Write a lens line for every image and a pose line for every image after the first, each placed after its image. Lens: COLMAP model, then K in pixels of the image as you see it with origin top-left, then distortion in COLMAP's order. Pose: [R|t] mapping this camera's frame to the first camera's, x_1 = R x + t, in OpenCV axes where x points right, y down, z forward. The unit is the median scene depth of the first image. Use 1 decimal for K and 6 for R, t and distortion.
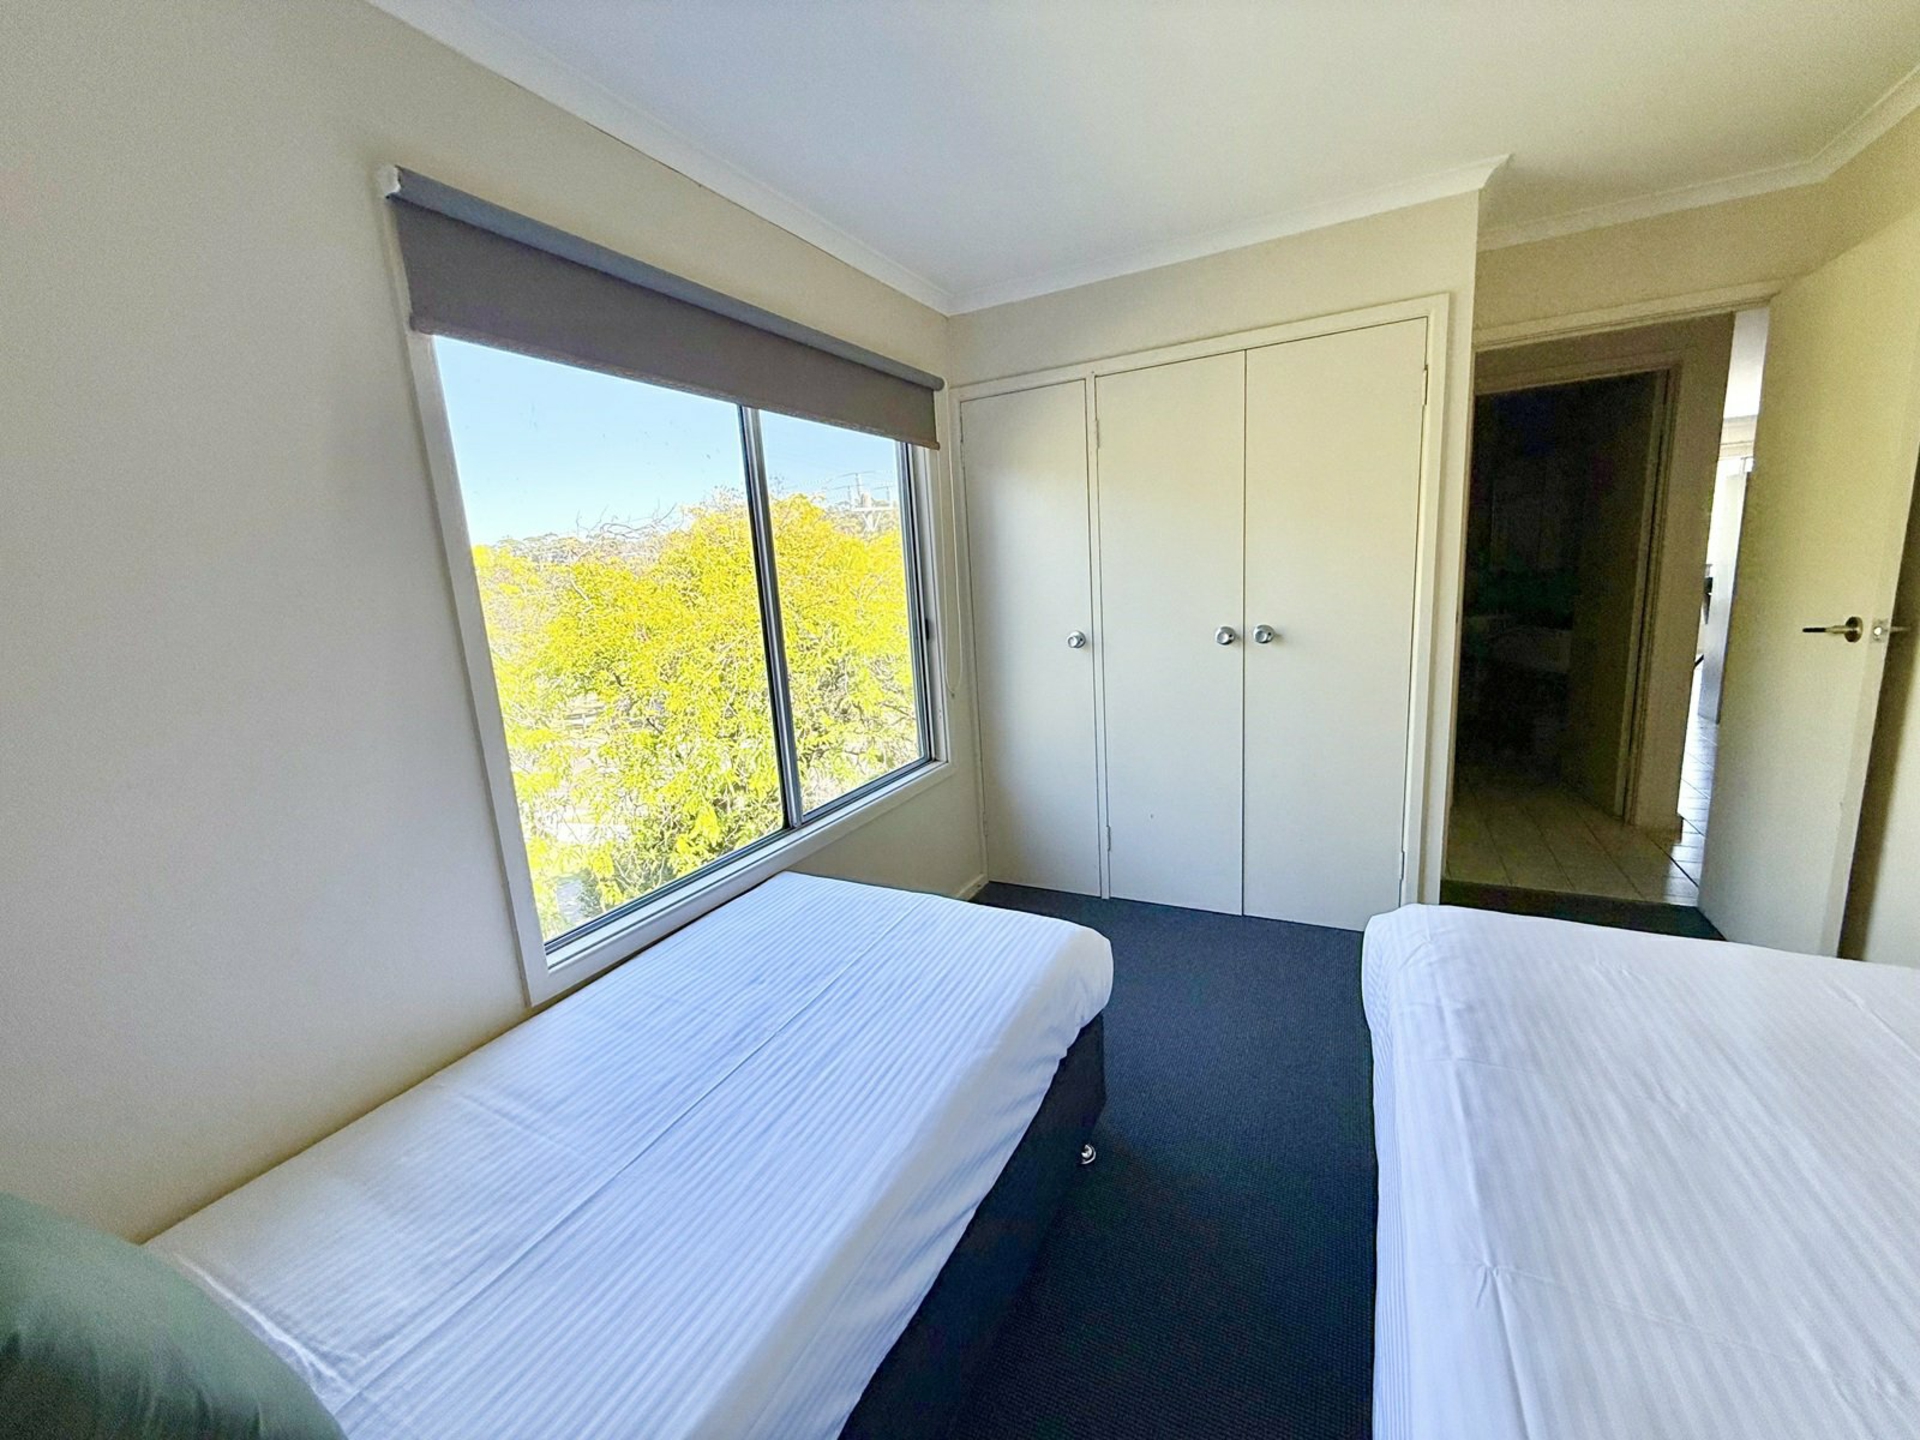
lens RADIAL K [[762.8, 0, 960.0], [0, 762.8, 720.0], [0, 0, 1]] dist [-0.000484, -0.000386]
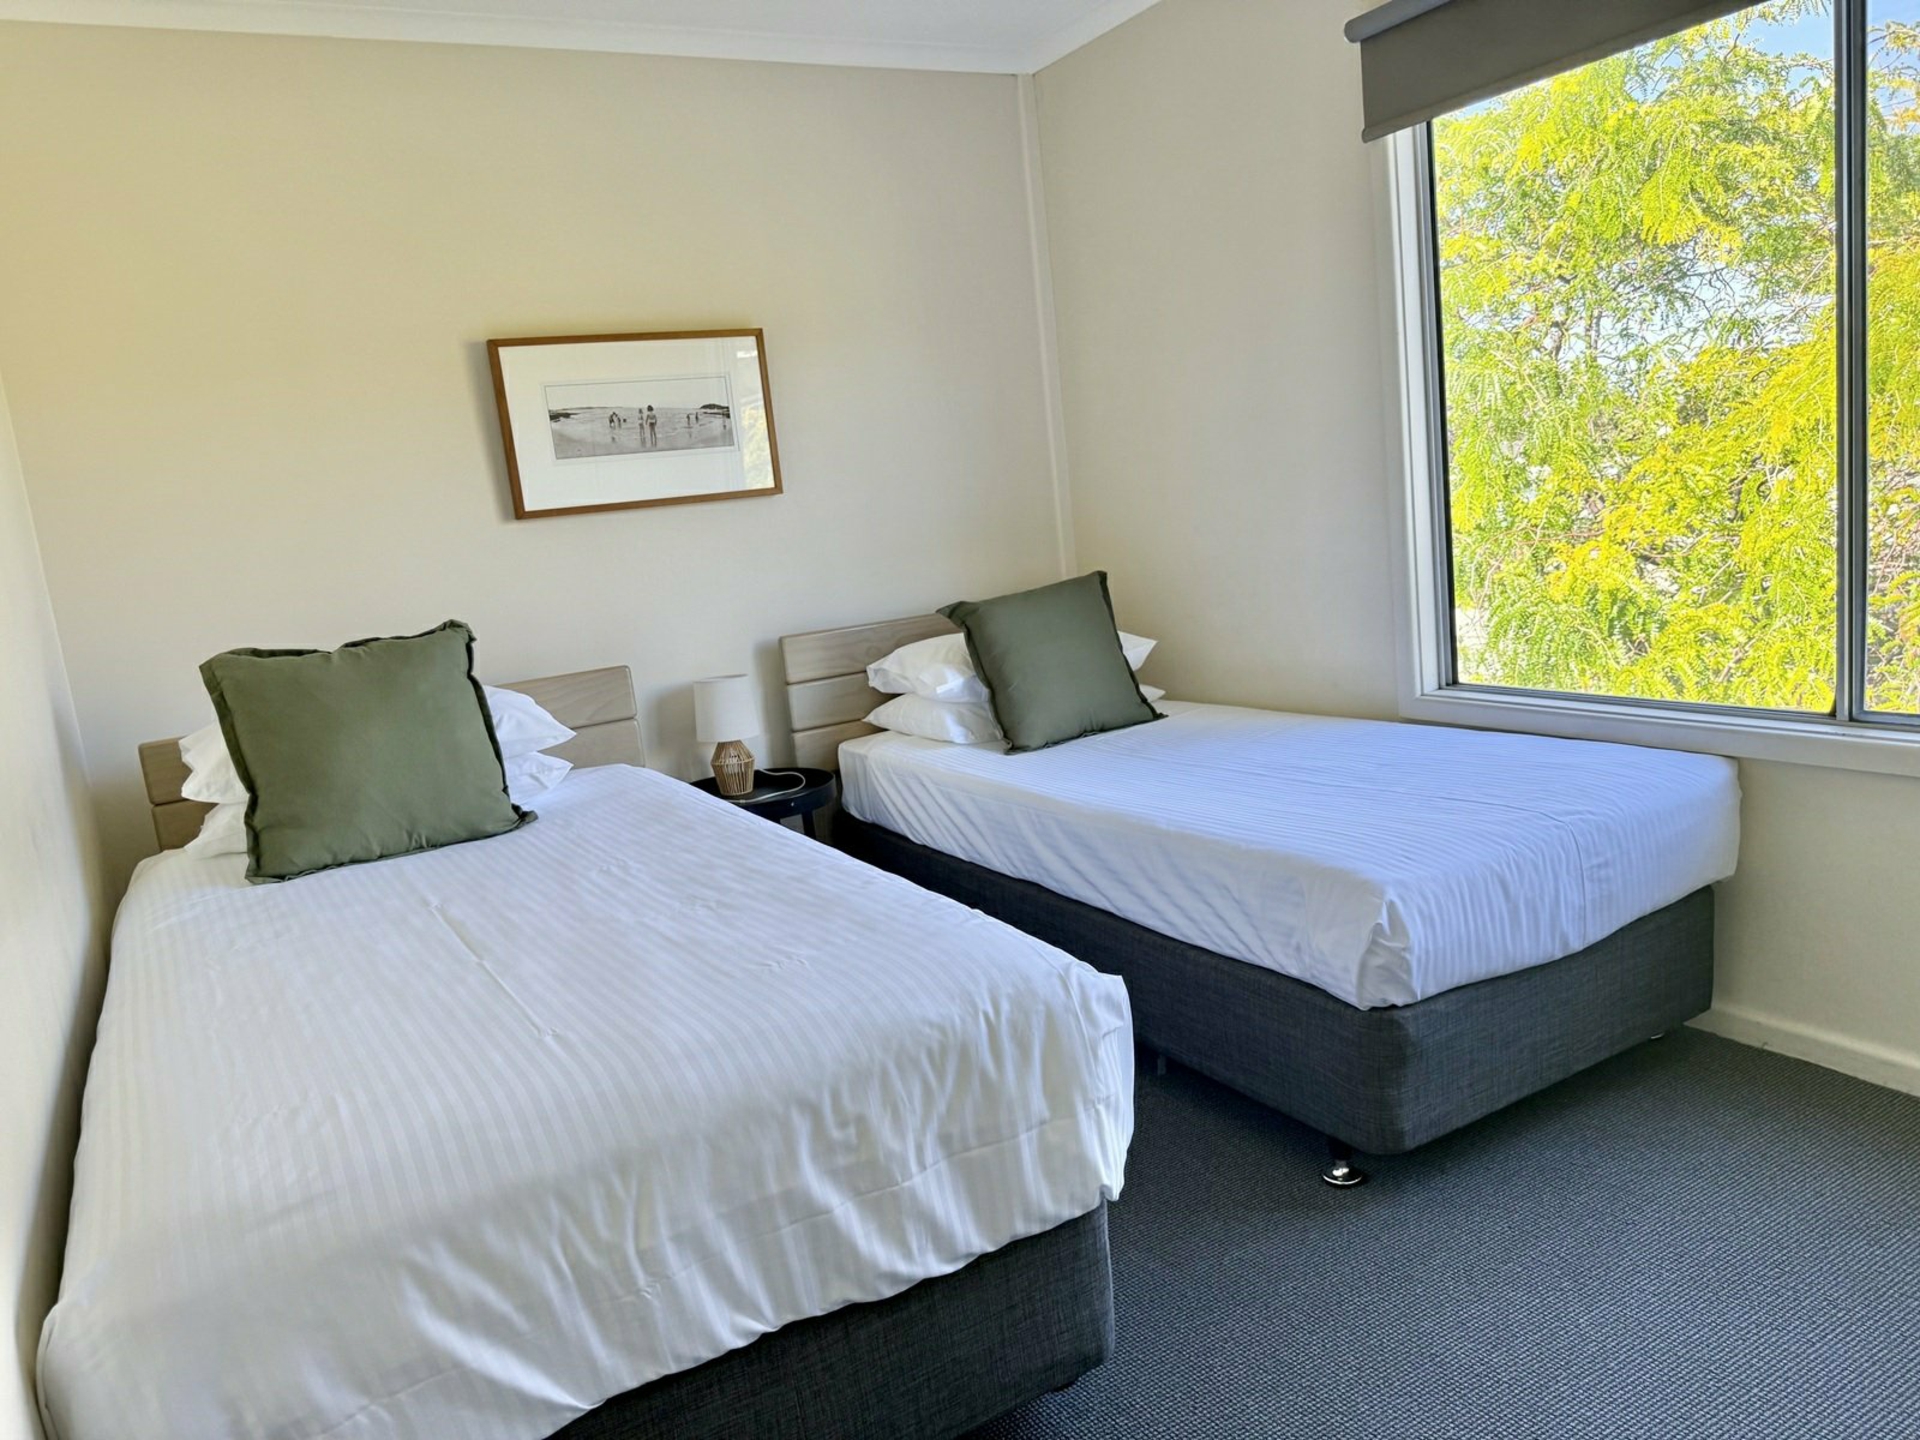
lens RADIAL K [[1365.8, 0, 958.1], [0, 1365.8, 725.0], [0, 0, 1]] dist [0.008995, -0.007366]
pose [[-0.525835, 0.257409, -0.810702, 2.322436], [-0.026374, 0.947717, 0.318020, -0.412202], [0.850178, 0.188608, -0.491554, 2.276895]]
